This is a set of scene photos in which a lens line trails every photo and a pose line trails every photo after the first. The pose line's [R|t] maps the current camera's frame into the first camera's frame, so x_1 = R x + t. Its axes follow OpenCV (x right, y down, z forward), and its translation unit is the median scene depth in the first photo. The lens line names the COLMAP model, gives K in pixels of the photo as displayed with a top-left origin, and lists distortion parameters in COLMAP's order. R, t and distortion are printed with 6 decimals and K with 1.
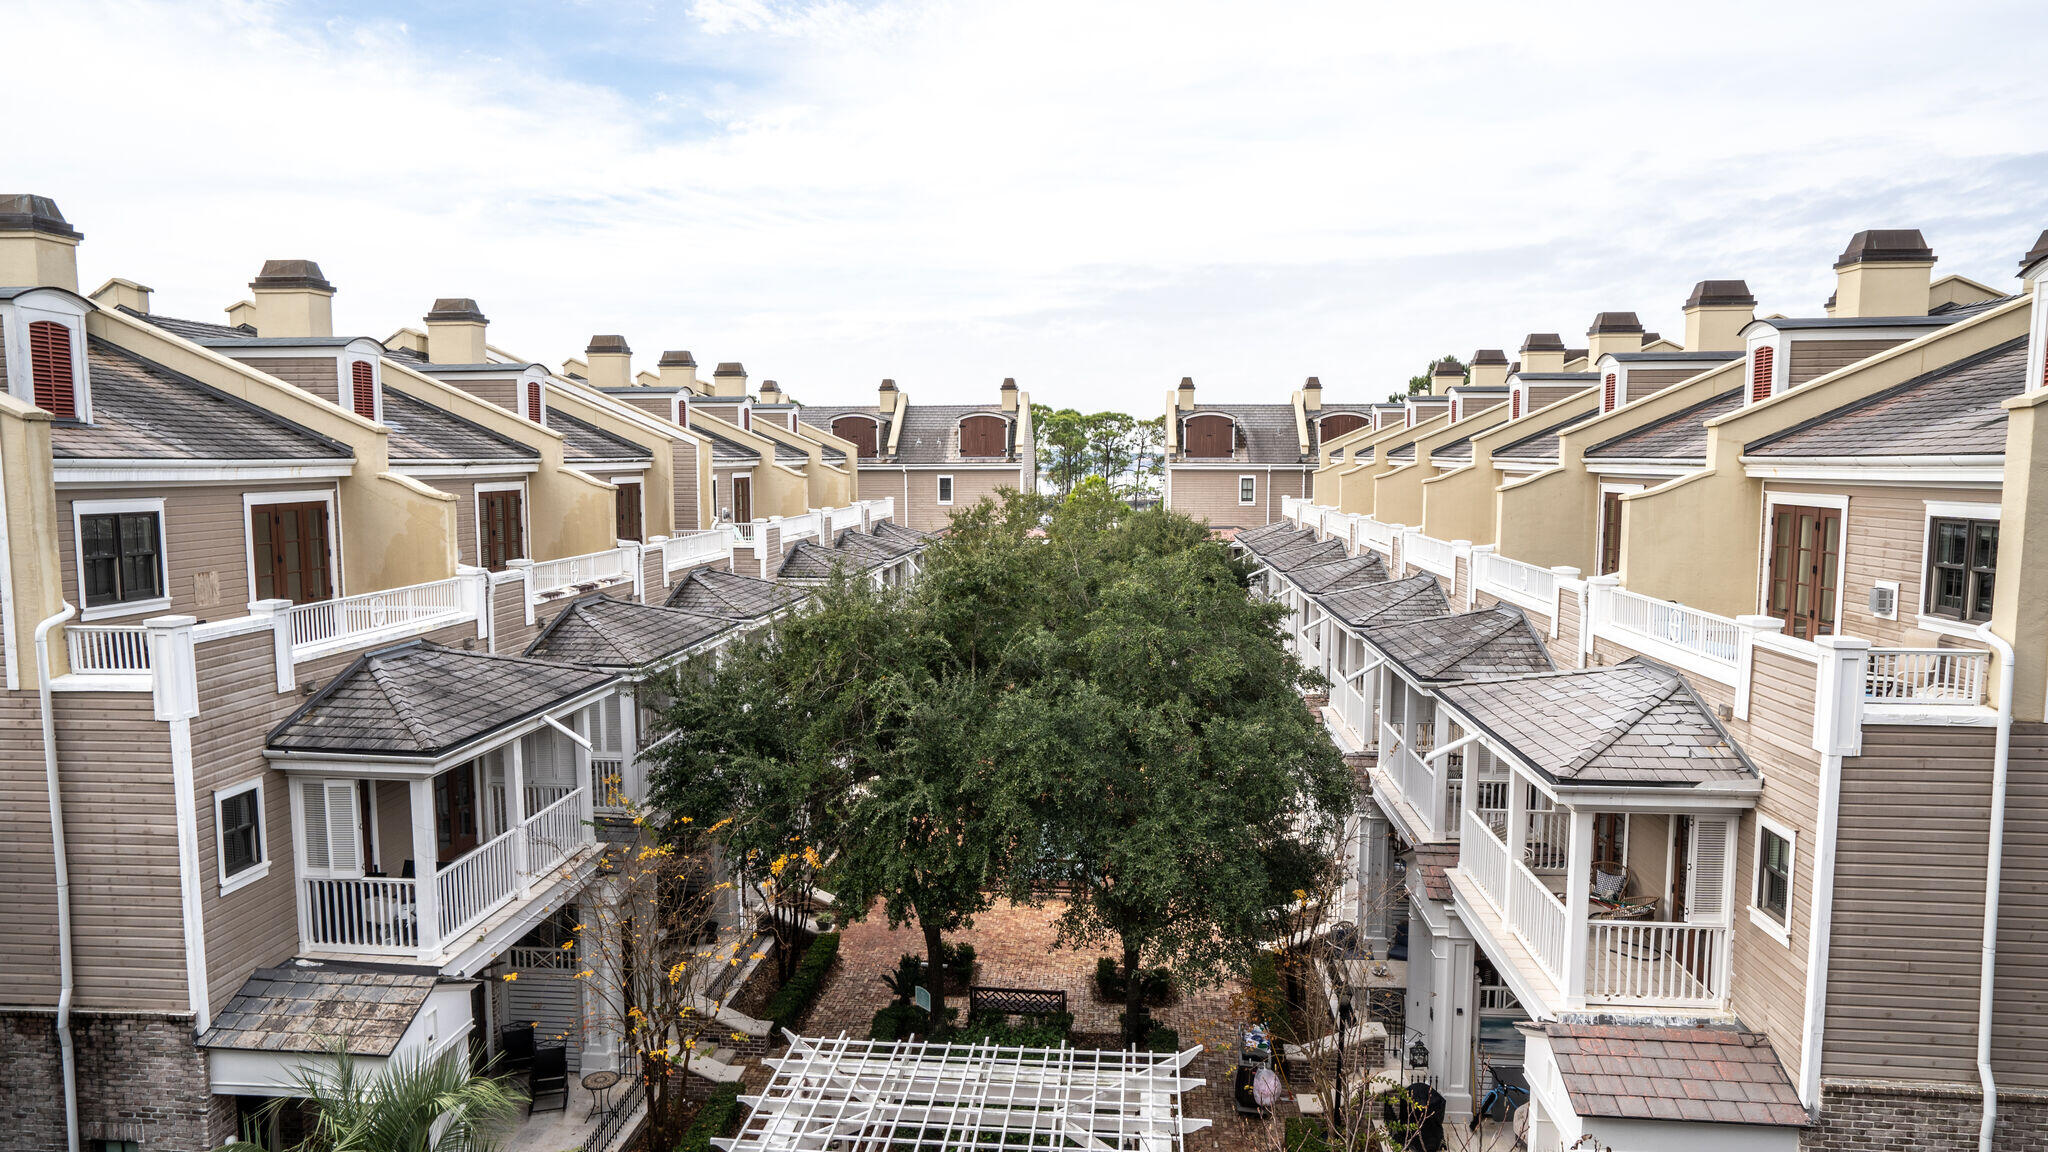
lens RADIAL K [[1182.1, 0, 1014.1], [0, 1182.1, 552.5], [0, 0, 1]] dist [-0.000829, 0.009805]
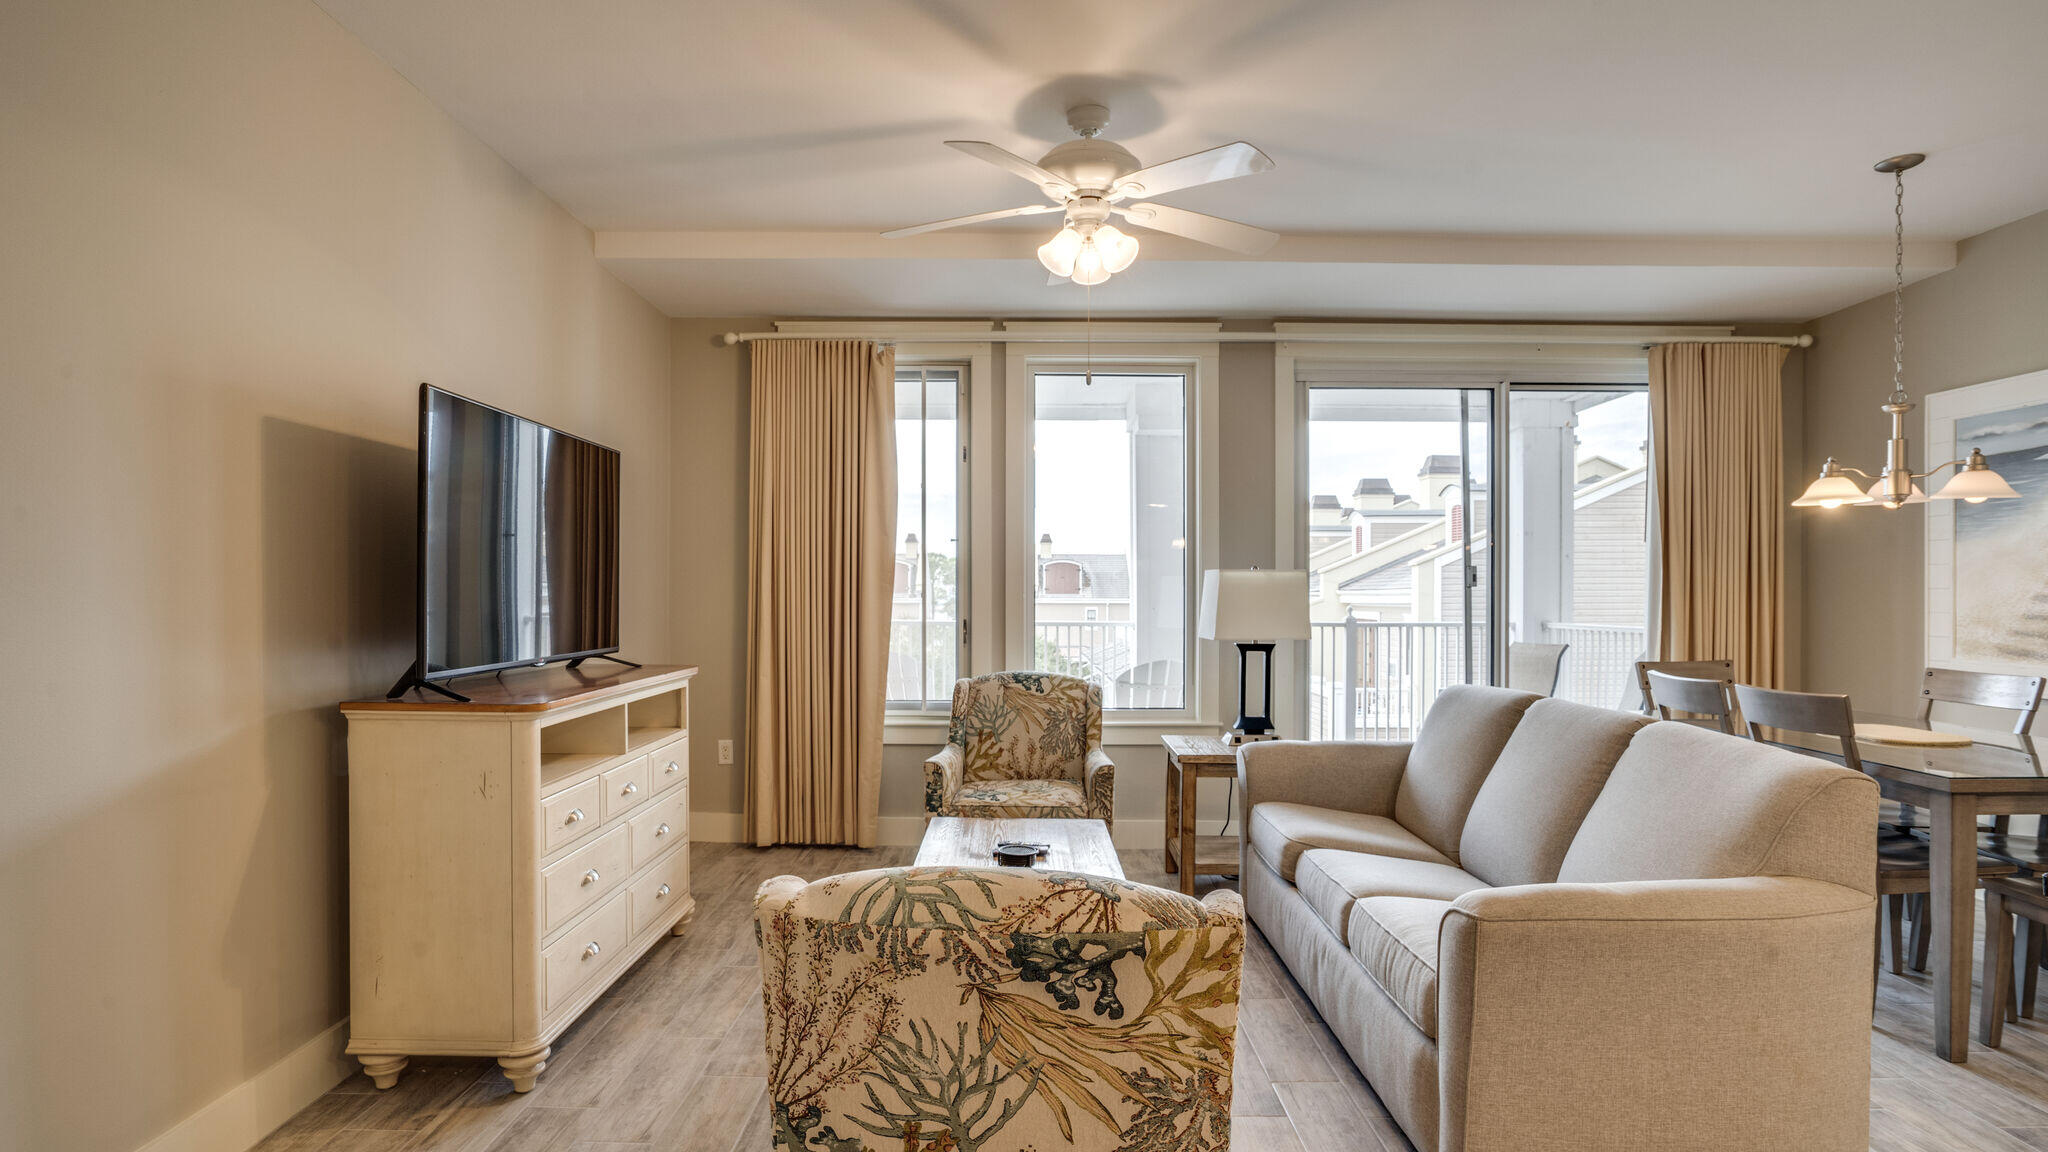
lens RADIAL K [[1037.1, 0, 1019.8], [0, 1037.1, 594.7], [0, 0, 1]] dist [-0.034639, 0.010317]
pose [[0.995891, 0.002477, 0.090527, 0.021051], [0.004889, 0.996697, -0.081061, 0.036281], [-0.090429, 0.081170, 0.992590, -0.360161]]
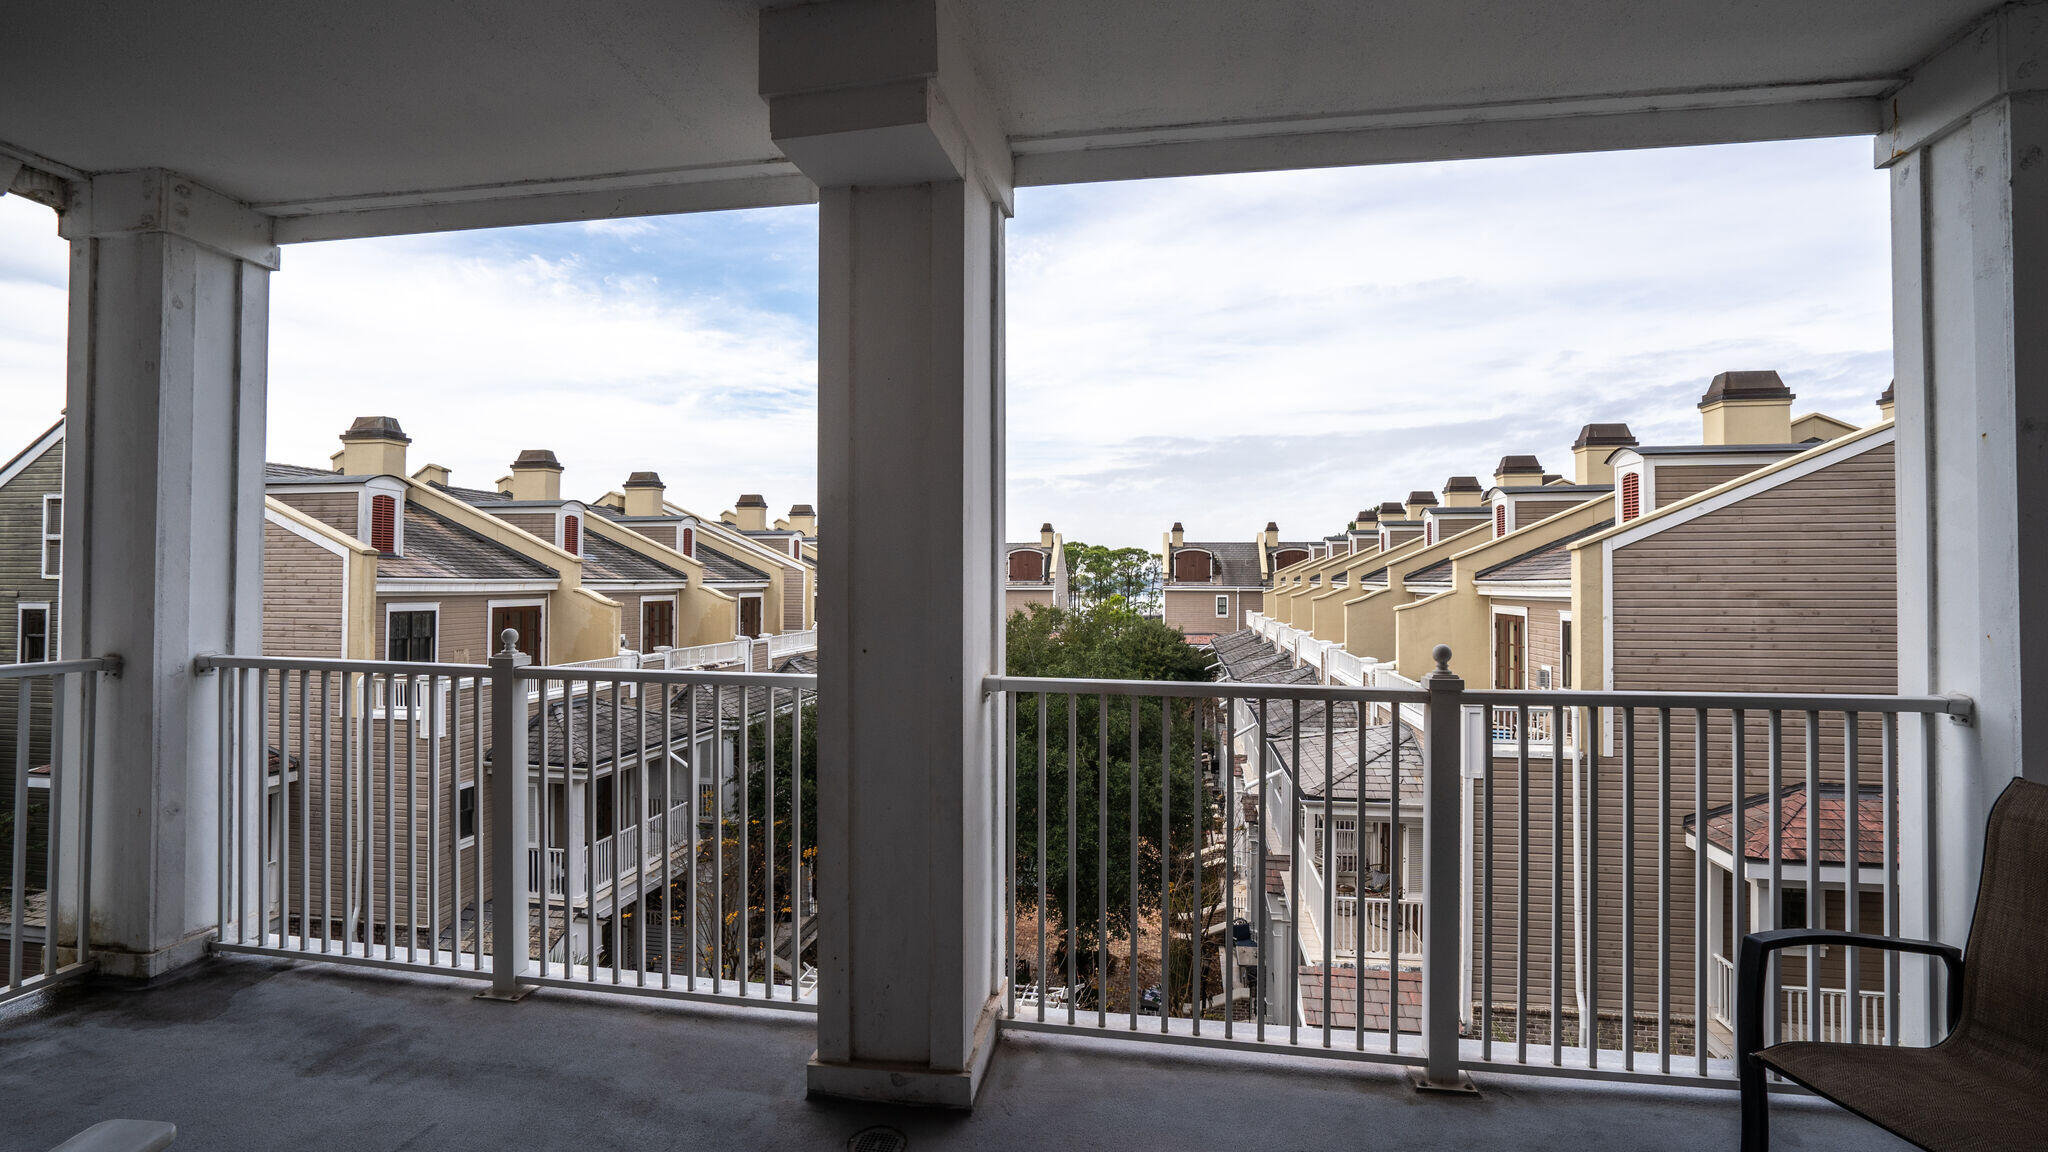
lens RADIAL K [[911.7, 0, 1036.4], [0, 911.7, 569.3], [0, 0, 1]] dist [-0.030050, 0.006376]
pose [[0.997444, 0.002836, -0.071399, 0.132343], [-0.009523, 0.995575, -0.093489, 0.011812], [0.070818, 0.093930, 0.993057, -0.115232]]
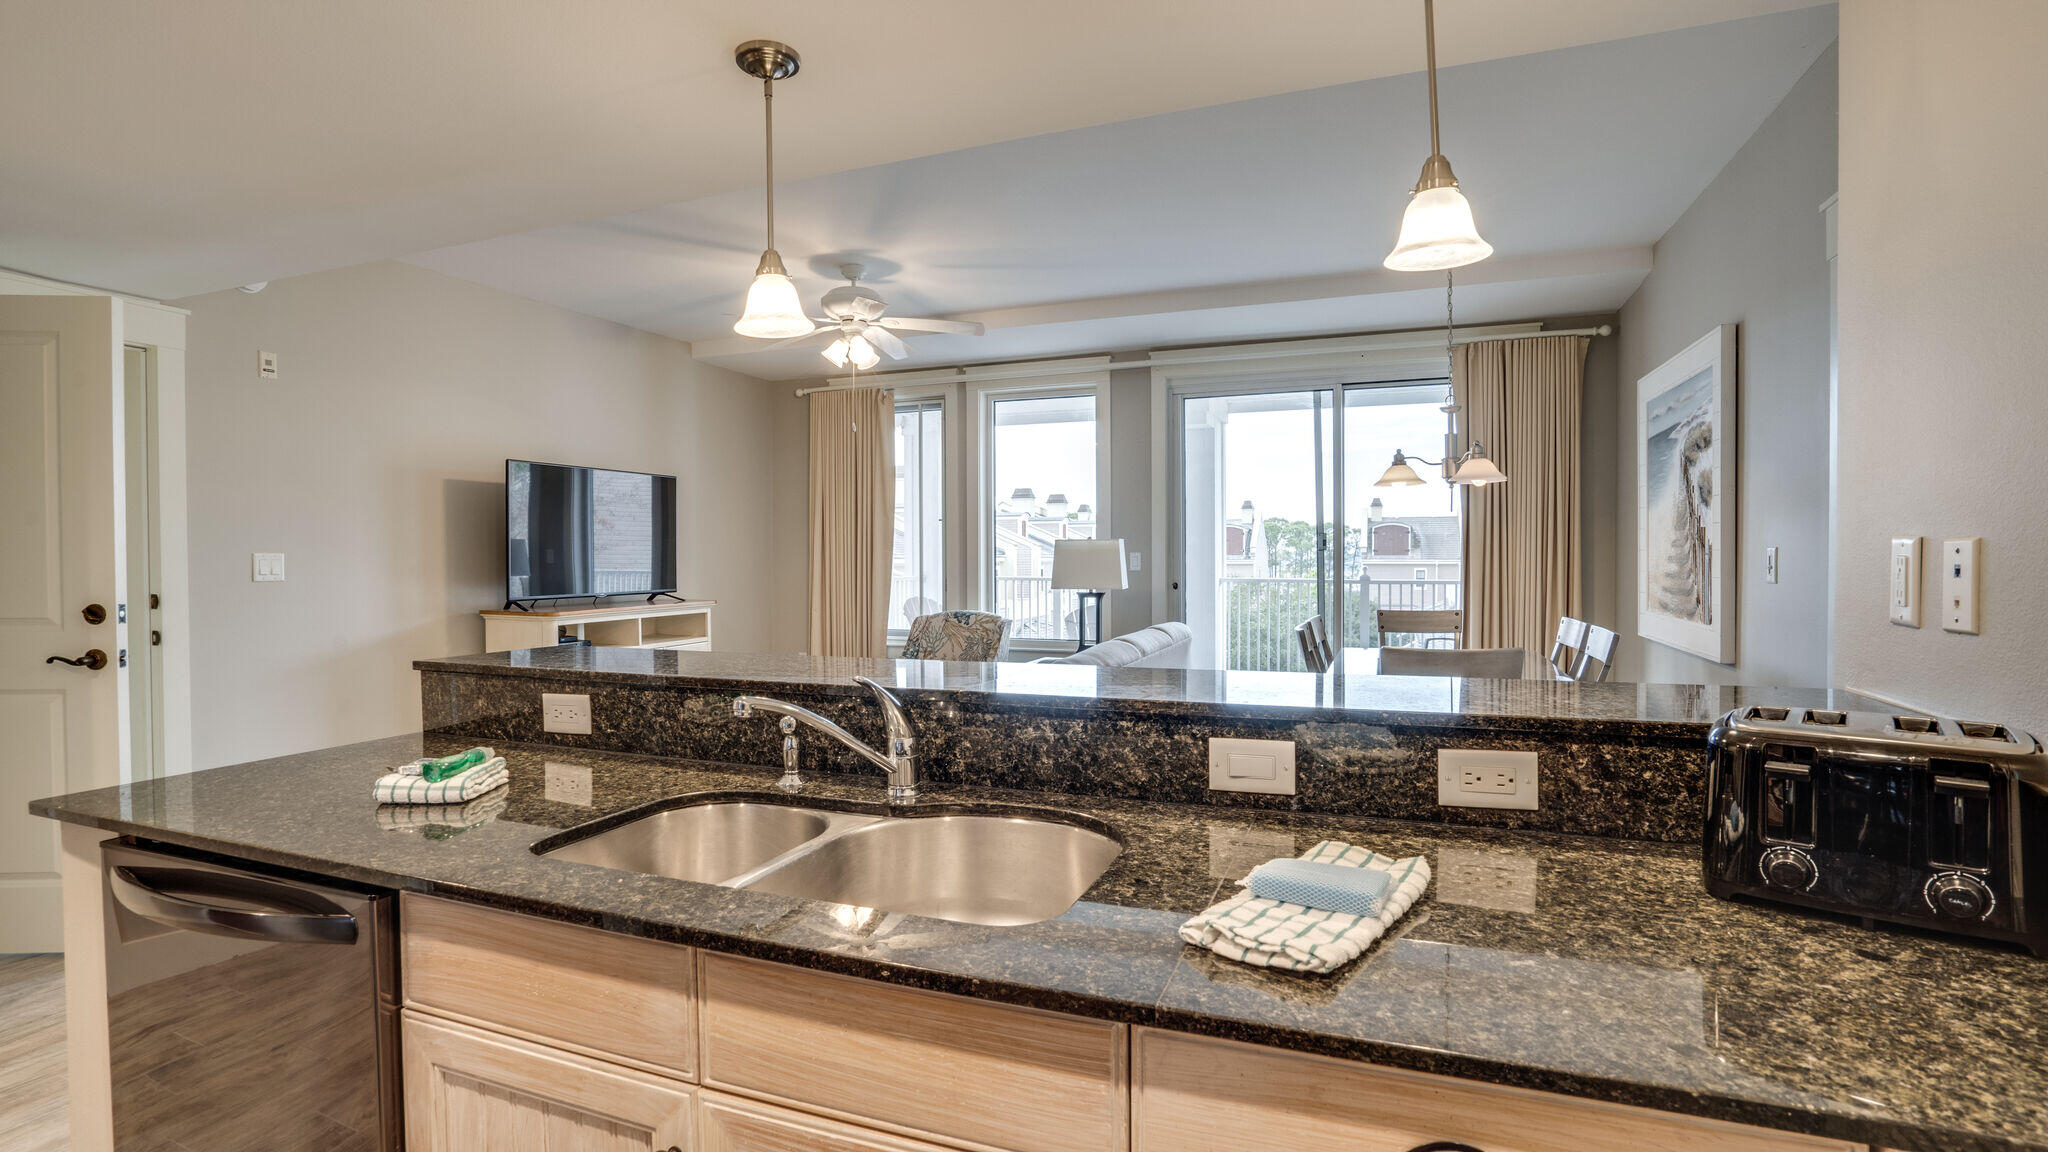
lens RADIAL K [[959.1, 0, 1033.3], [0, 959.1, 571.3], [0, 0, 1]] dist [-0.042291, 0.016442]
pose [[0.960932, 0.003265, -0.276767, 0.154578], [-0.021506, 0.997788, -0.062901, 0.041147], [0.275949, 0.066396, 0.958876, -0.423651]]
